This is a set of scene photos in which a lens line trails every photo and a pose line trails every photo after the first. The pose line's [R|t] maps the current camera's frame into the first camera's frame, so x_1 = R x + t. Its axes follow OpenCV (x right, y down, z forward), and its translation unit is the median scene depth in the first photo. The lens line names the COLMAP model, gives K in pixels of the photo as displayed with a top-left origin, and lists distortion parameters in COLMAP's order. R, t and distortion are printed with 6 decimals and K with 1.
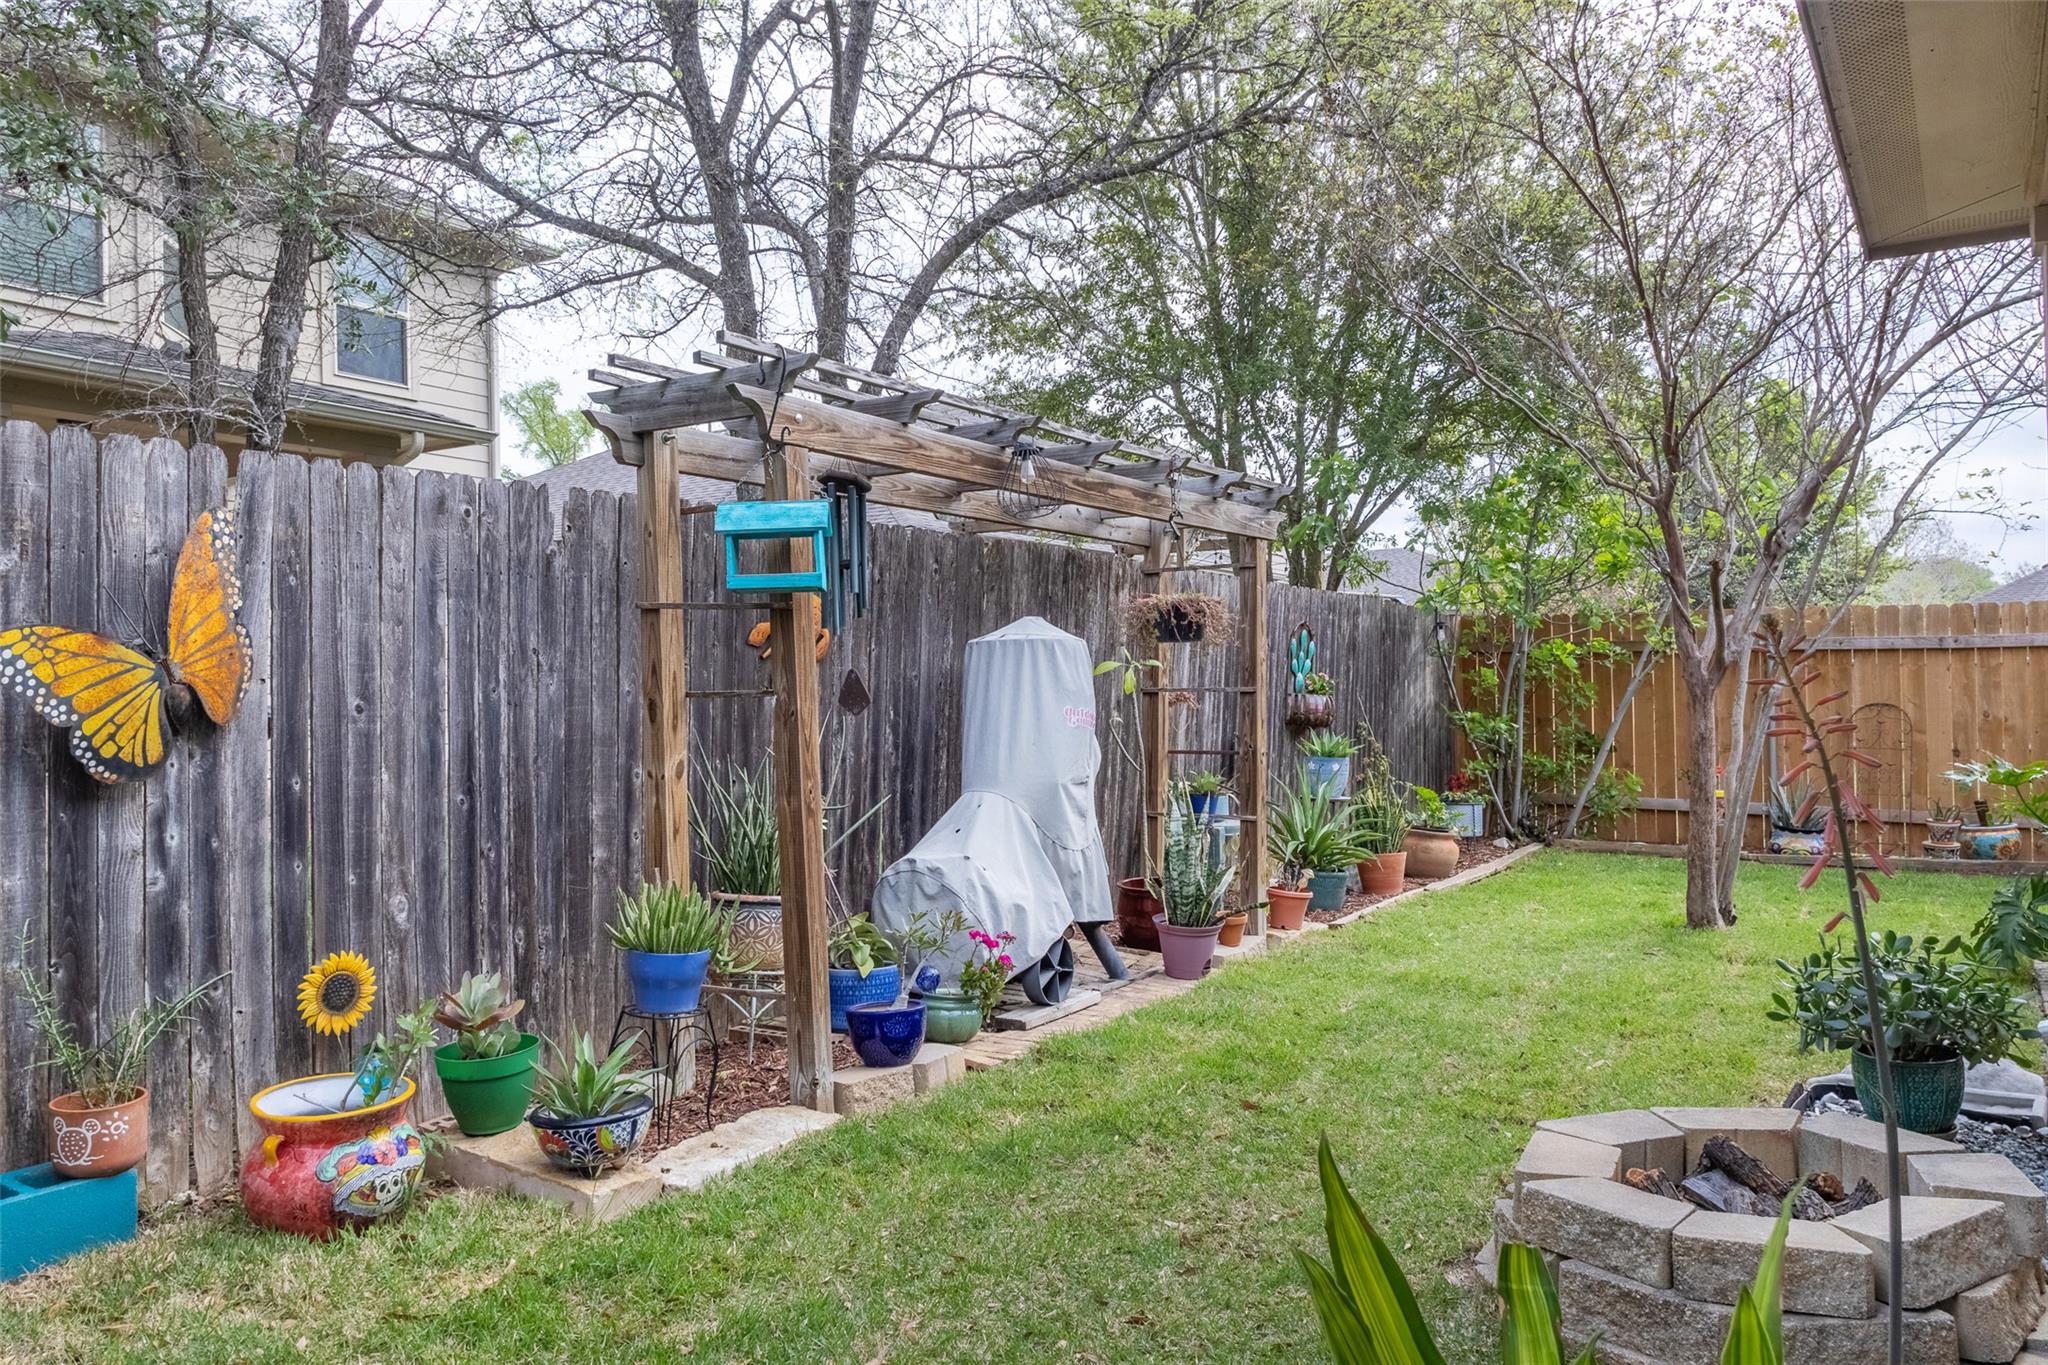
lens RADIAL K [[1642.2, 0, 1009.1], [0, 1642.2, 582.9], [0, 0, 1]] dist [0.012519, -0.000602]
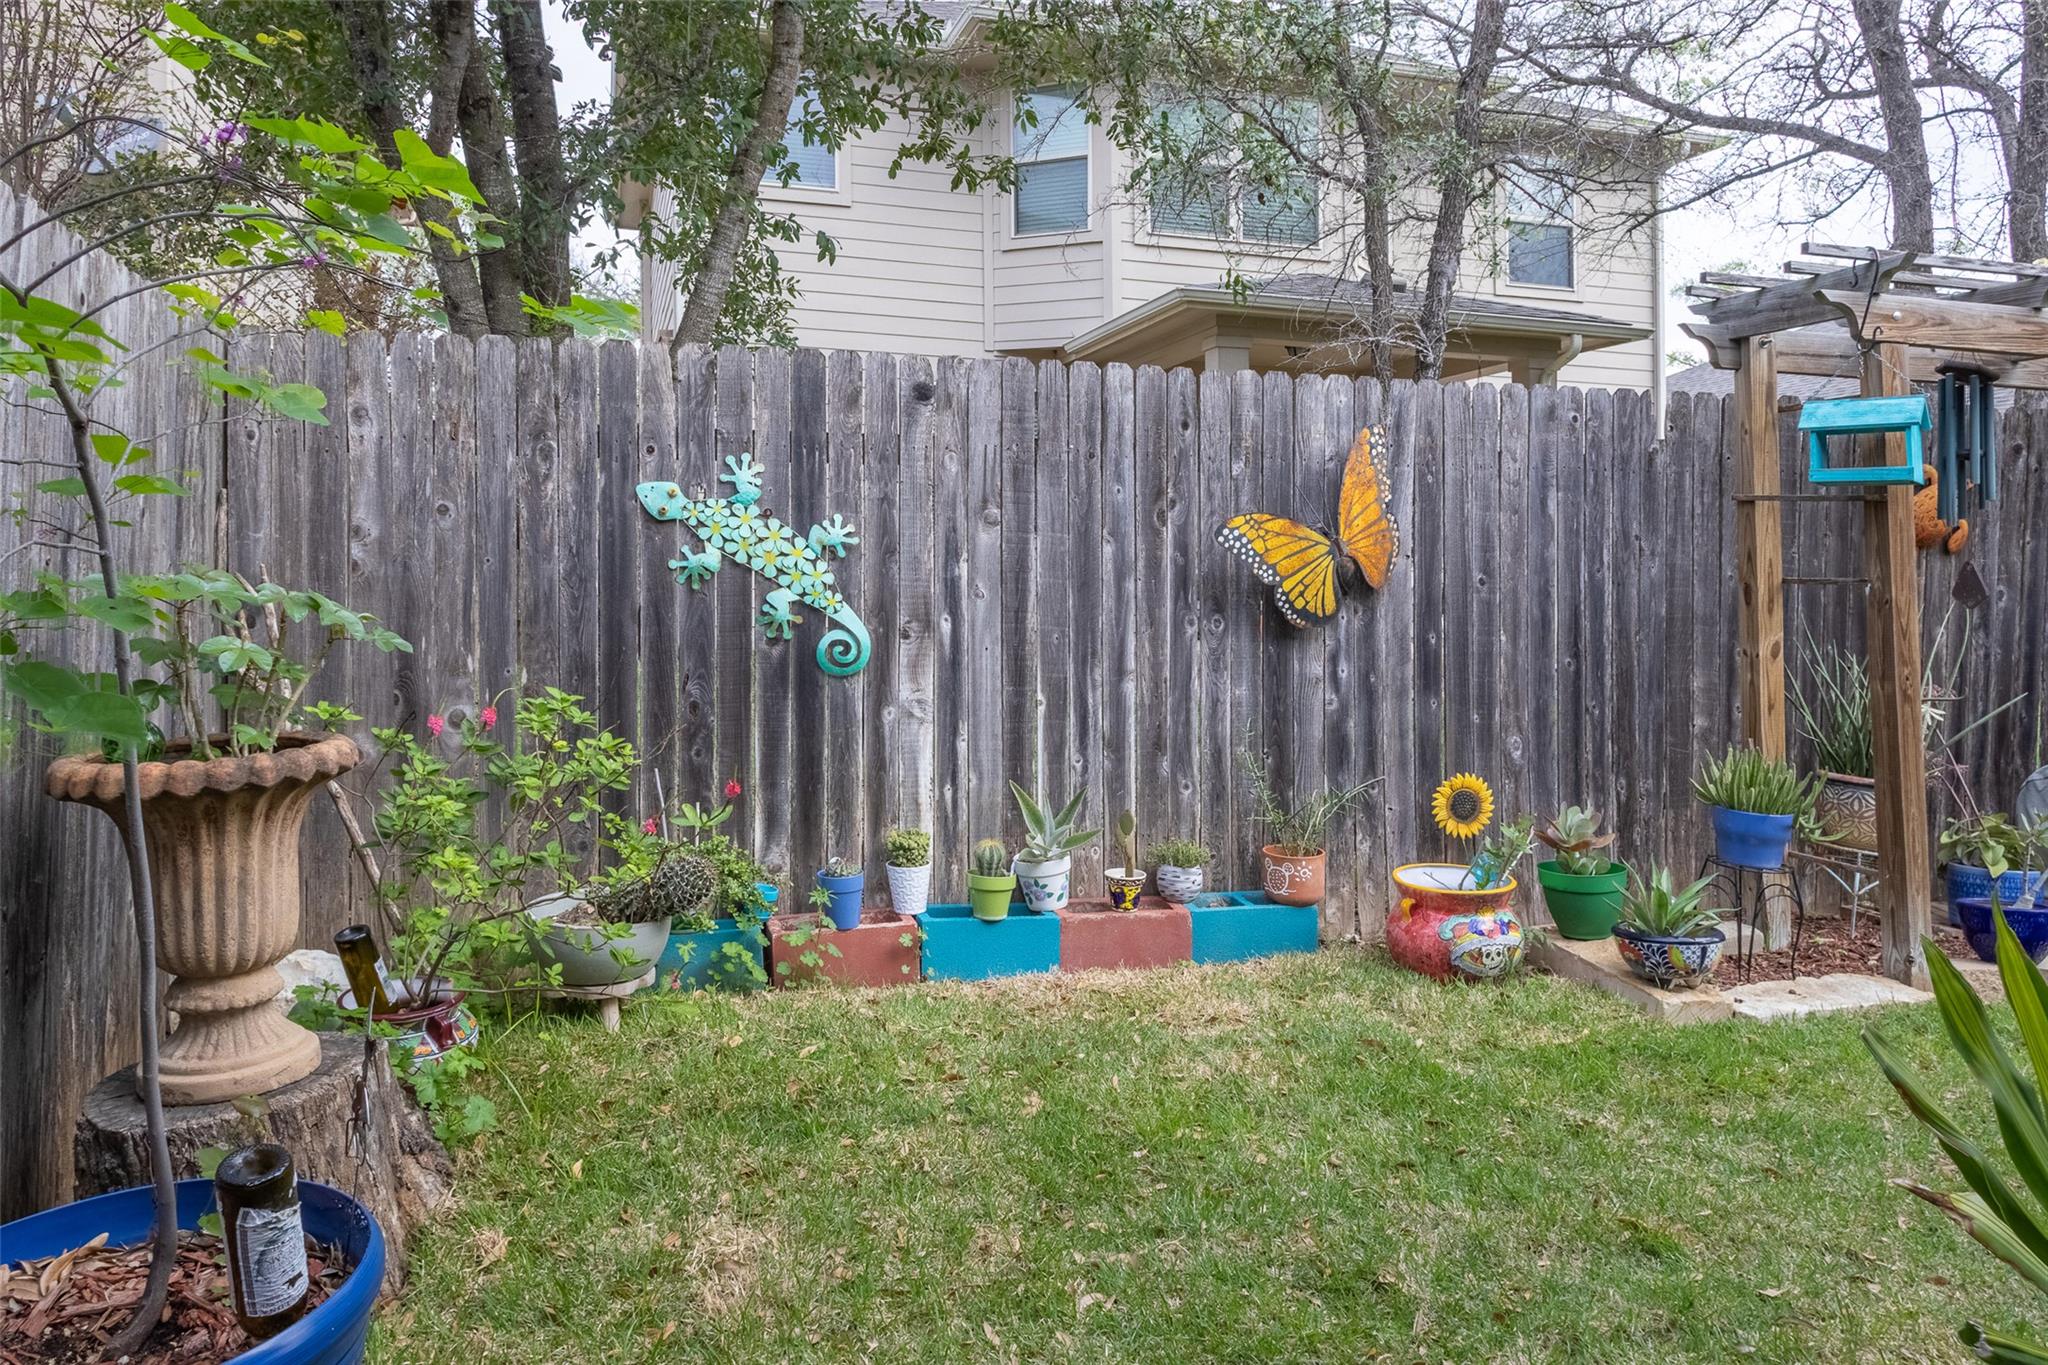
lens RADIAL K [[1531.2, 0, 1028.5], [0, 1531.2, 679.0], [0, 0, 1]] dist [0.005768, 0.008458]
pose [[0.770281, 0.075390, -0.633233, 0.068871], [0.009776, 0.991475, 0.129933, -0.003795], [0.637630, -0.106275, 0.762977, -0.095307]]
